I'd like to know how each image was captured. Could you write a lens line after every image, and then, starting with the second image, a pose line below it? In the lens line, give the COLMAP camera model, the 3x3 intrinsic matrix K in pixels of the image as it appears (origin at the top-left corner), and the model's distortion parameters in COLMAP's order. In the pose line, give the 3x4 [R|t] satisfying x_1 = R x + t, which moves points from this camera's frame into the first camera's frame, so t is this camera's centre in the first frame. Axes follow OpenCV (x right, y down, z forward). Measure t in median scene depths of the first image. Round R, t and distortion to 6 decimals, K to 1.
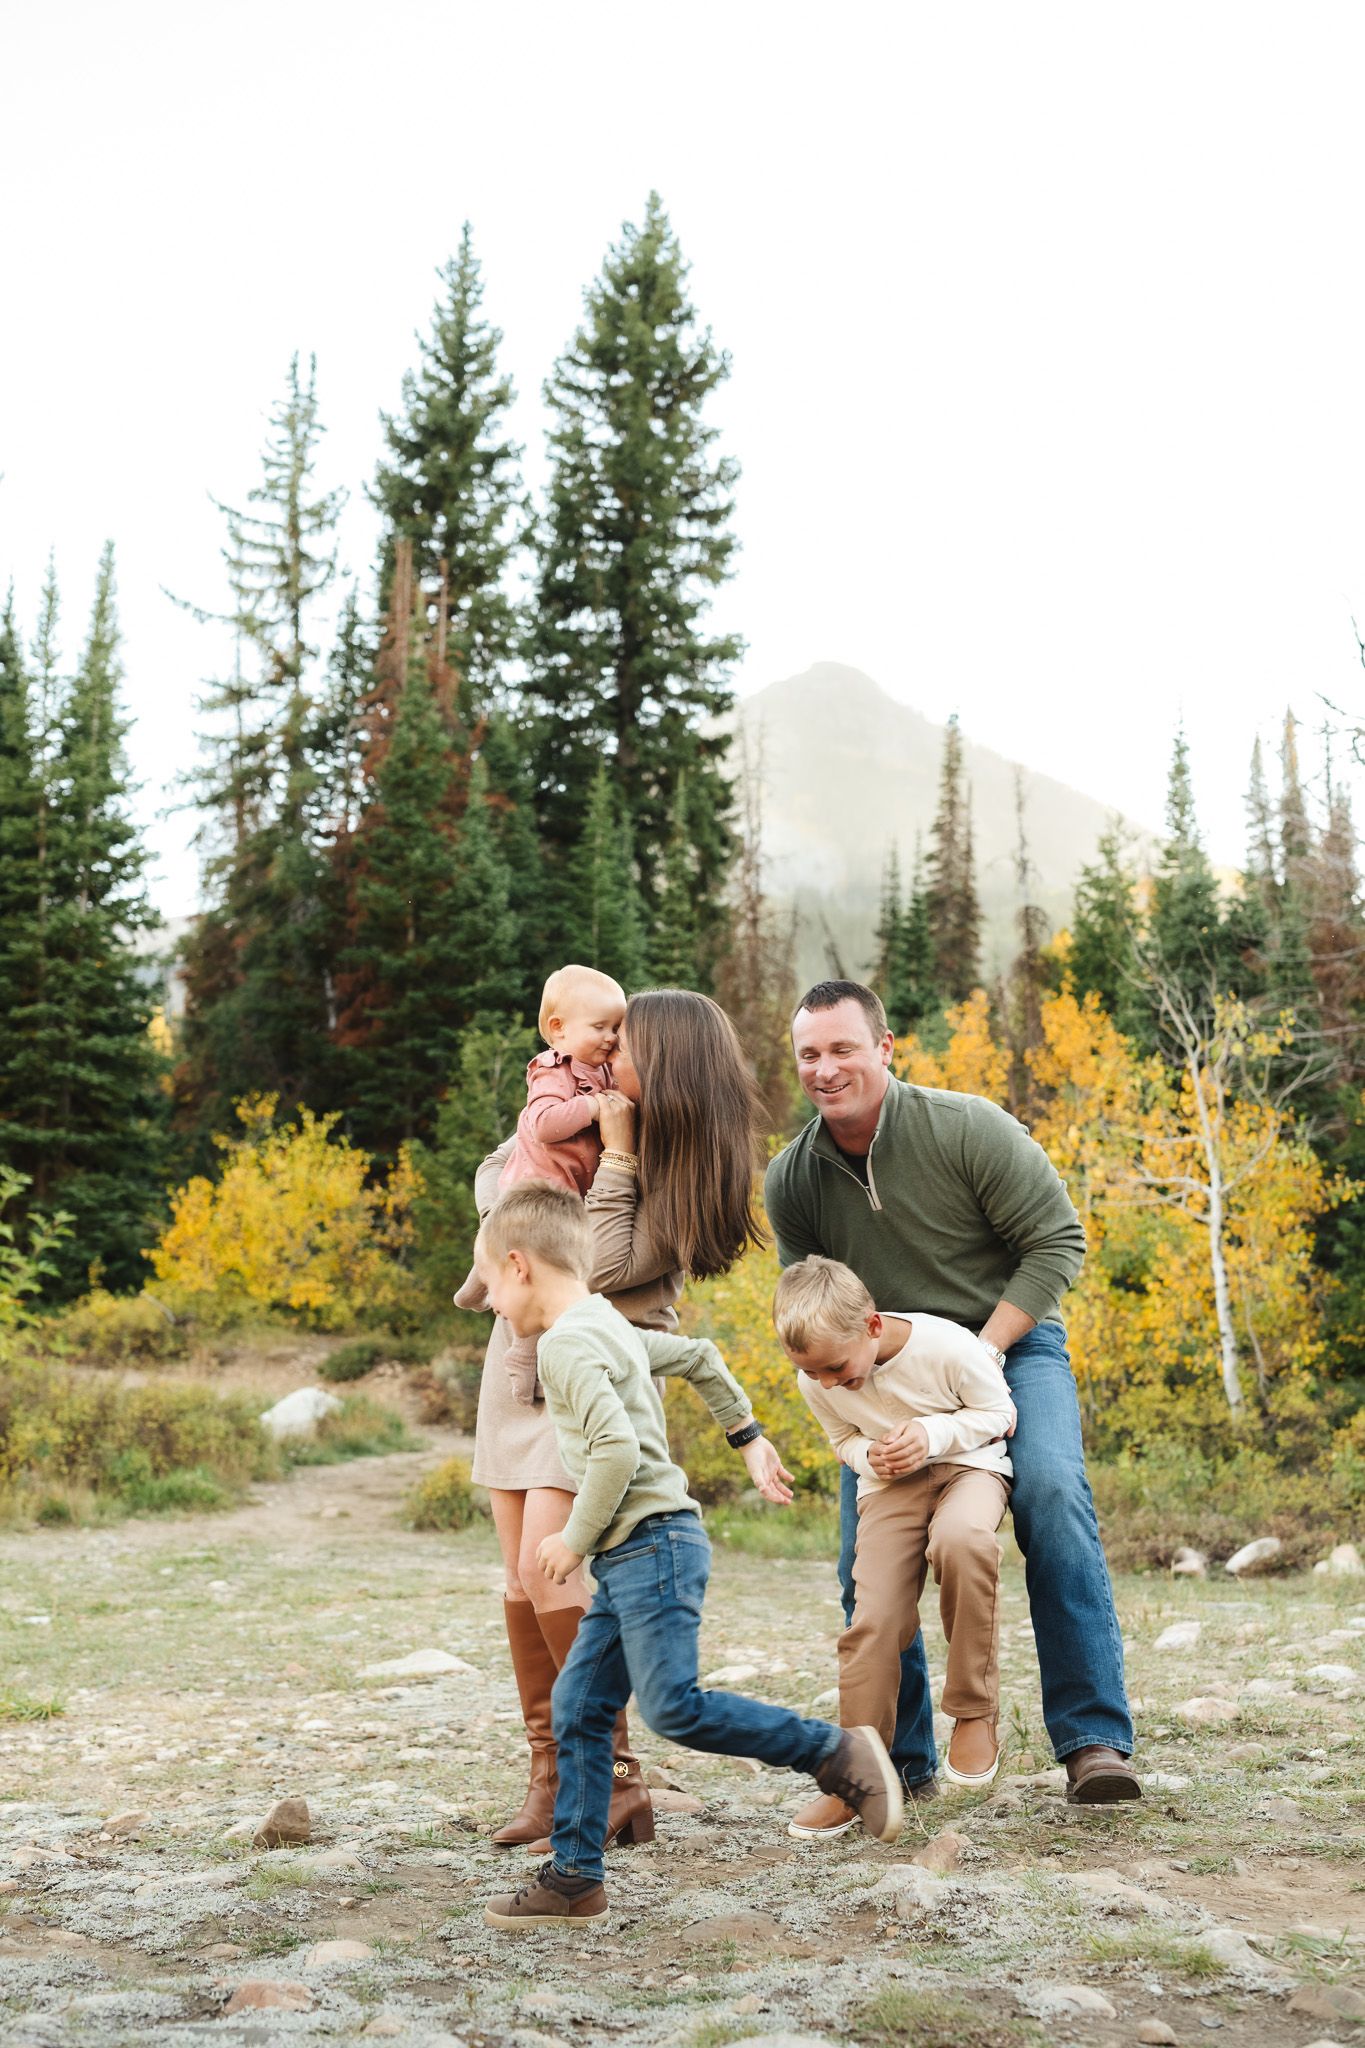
lens RADIAL K [[2146.8, 0, 565.9], [0, 2146.8, 1219.4], [0, 0, 1]] dist [-0.013849, 0.000000]
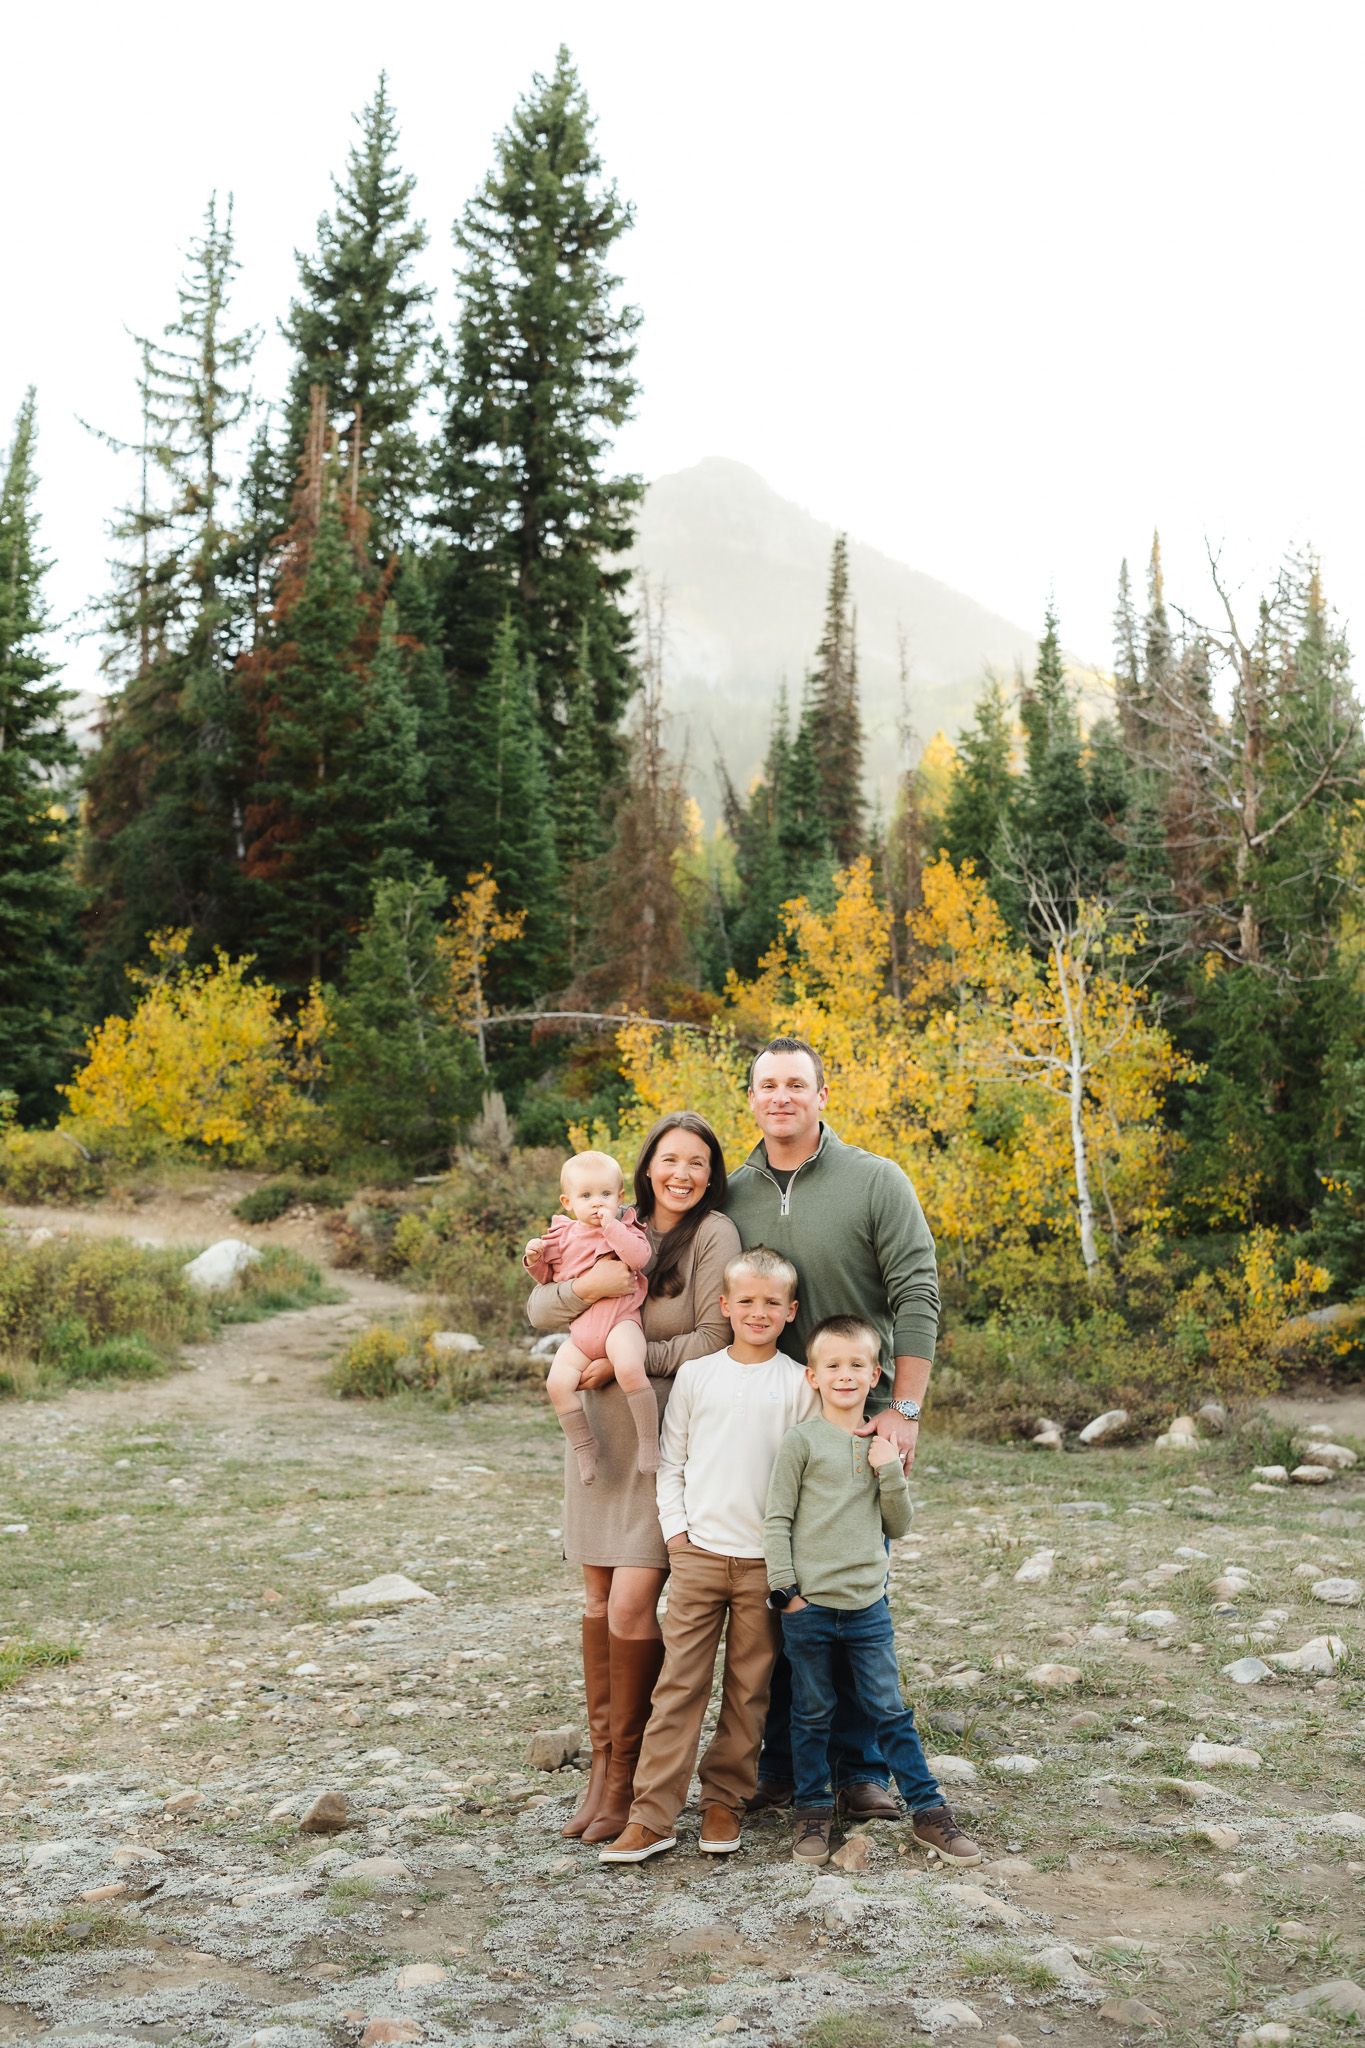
lens RADIAL K [[2146.8, 0, 670.9], [0, 2146.8, 968.0], [0, 0, 1]] dist [-0.013849, 0.000000]
pose [[0.994436, 0.013382, 0.104485, -0.010191], [-0.012857, 0.999901, -0.005693, -0.029995], [-0.104551, 0.004318, 0.994510, -0.037832]]
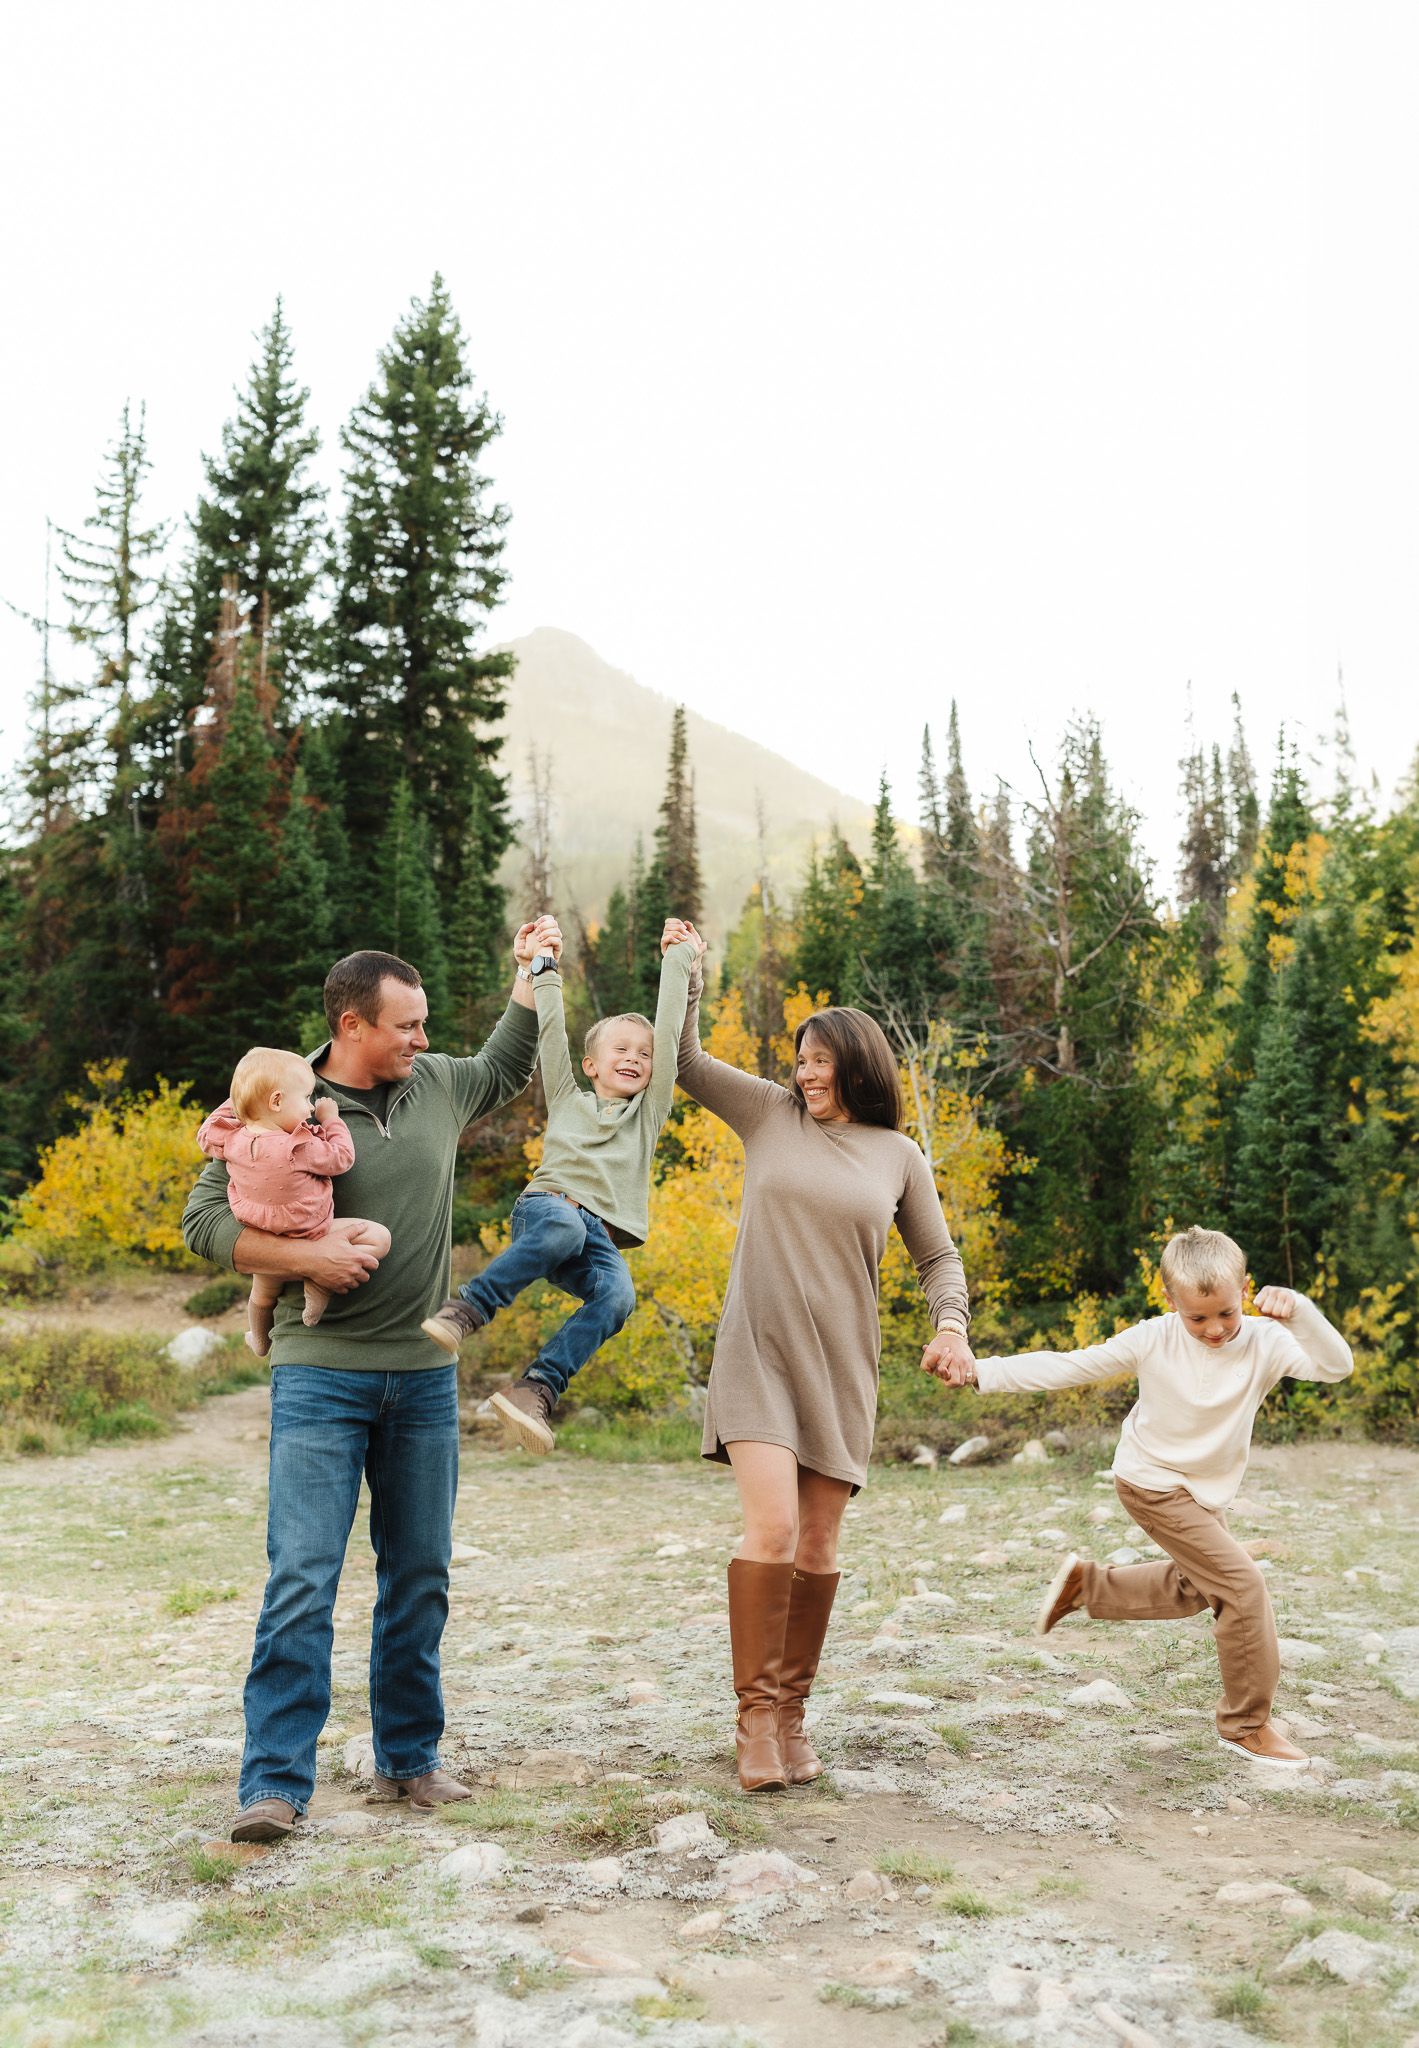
lens RADIAL K [[2048.0, 0, 664.6], [0, 2048.0, 1014.5], [0, 0, 1]] dist [0.008421, 0.000000]
pose [[0.982012, 0.008485, 0.188630, -0.047893], [0.001127, 0.998709, -0.050793, -0.021971], [-0.188818, 0.050092, 0.980734, -0.103677]]
